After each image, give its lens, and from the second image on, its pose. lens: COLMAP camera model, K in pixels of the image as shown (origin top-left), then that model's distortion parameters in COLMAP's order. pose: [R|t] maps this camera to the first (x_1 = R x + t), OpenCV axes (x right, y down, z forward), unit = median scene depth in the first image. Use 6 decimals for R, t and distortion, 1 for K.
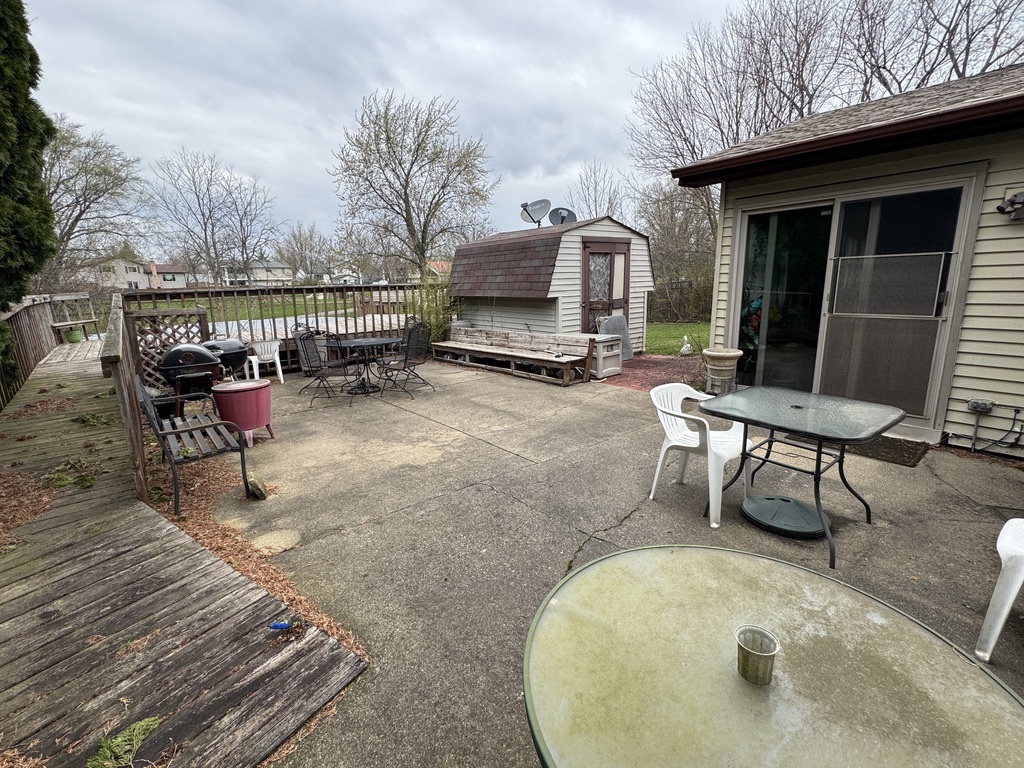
lens RADIAL K [[493.0, 0, 512.0], [0, 493.0, 384.0], [0, 0, 1]] dist [-0.001761, -0.000399]
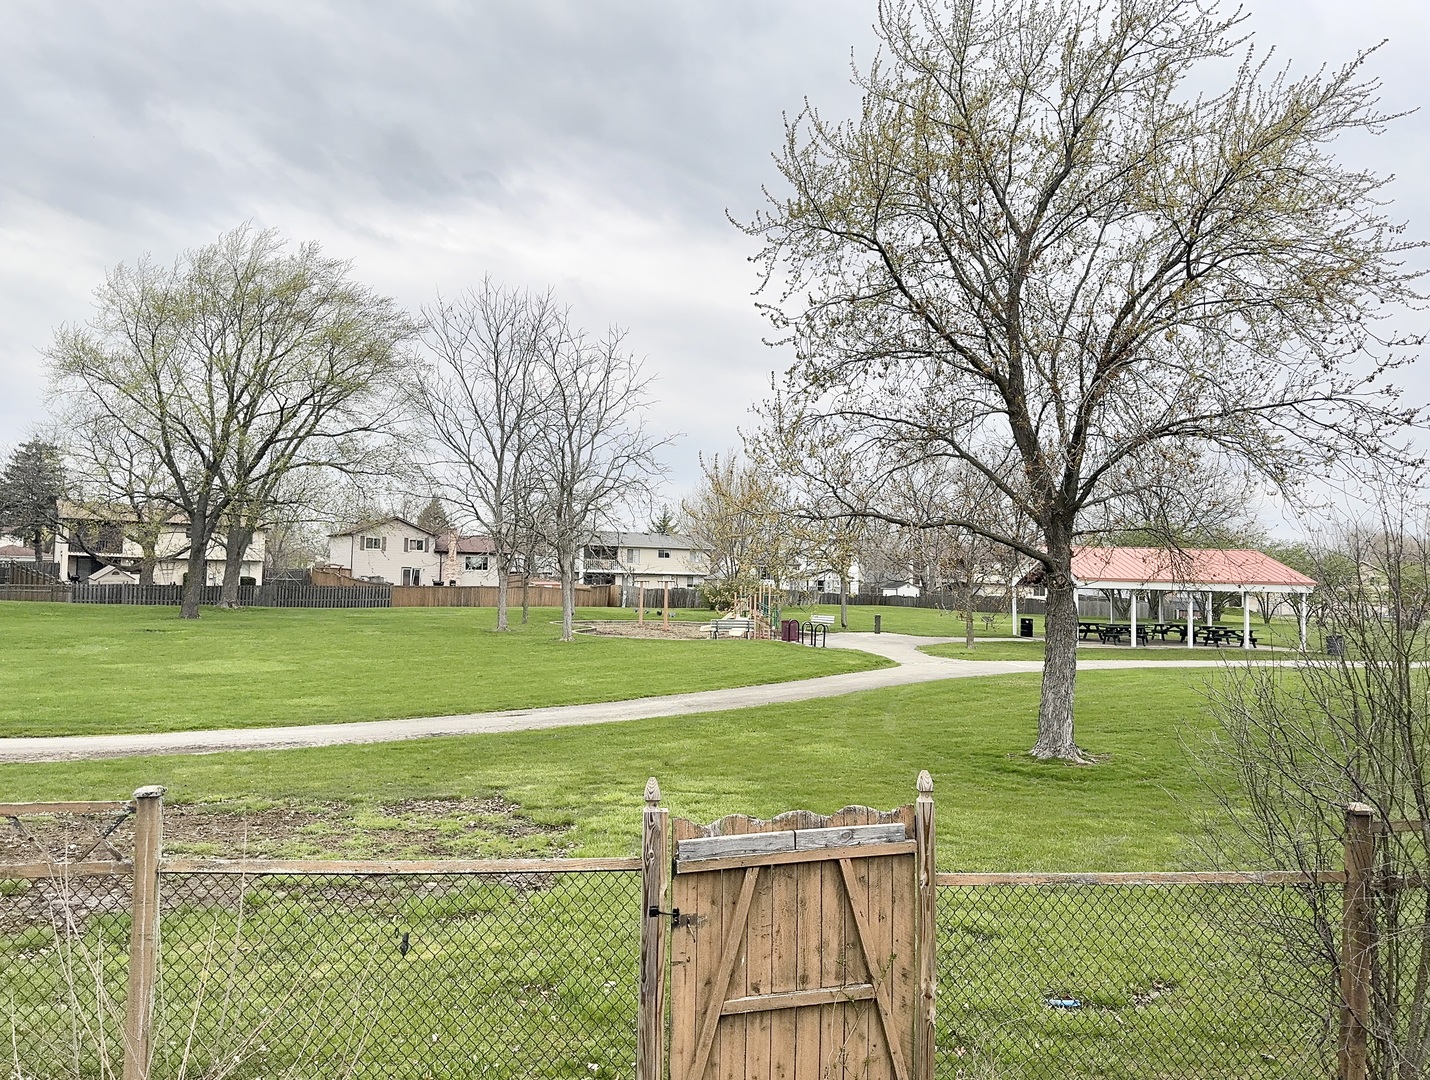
lens RADIAL K [[1005.3, 0, 715.0], [0, 1005.3, 540.0], [0, 0, 1]] dist [-0.000802, -0.000725]
pose [[0.902751, 0.024085, -0.429490, -0.057264], [-0.127229, 0.968711, -0.213102, -0.057623], [0.410919, 0.247022, 0.877568, 0.225706]]
